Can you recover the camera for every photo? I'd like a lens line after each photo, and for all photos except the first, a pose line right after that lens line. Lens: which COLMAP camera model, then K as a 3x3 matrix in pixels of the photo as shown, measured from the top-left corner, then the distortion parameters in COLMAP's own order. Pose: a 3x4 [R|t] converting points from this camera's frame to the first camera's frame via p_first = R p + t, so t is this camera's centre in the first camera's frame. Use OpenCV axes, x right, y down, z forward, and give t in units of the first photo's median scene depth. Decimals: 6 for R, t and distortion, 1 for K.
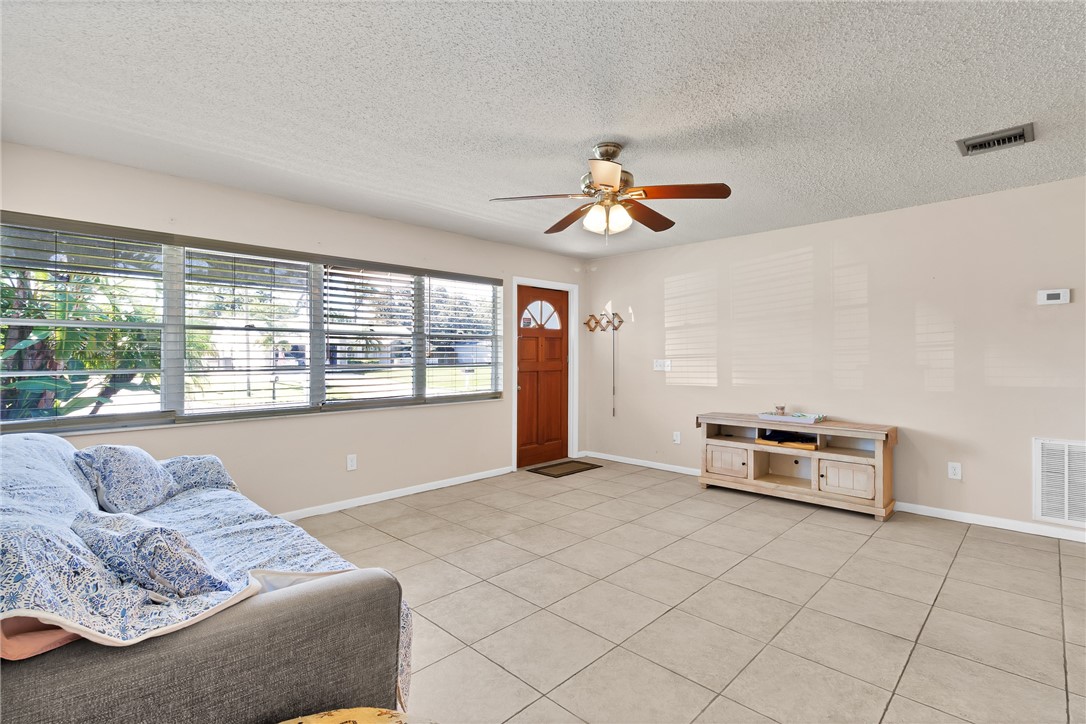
lens RADIAL K [[514.4, 0, 552.7], [0, 514.4, 356.6], [0, 0, 1]] dist [0.000948, 0.000128]
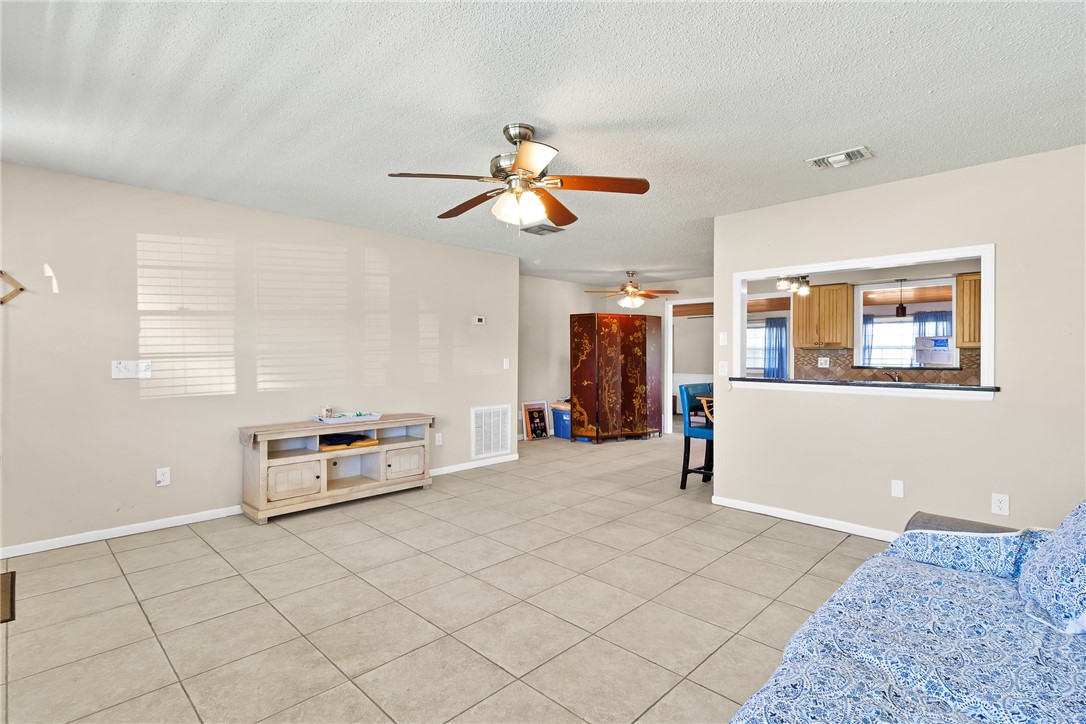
lens RADIAL K [[514.4, 0, 551.0], [0, 514.4, 357.6], [0, 0, 1]] dist [0.000948, 0.000128]
pose [[0.003024, -0.001050, 0.999995, -0.592508], [-0.003456, 0.999993, 0.001060, -0.000076], [-0.999989, -0.003459, 0.003021, 0.684878]]
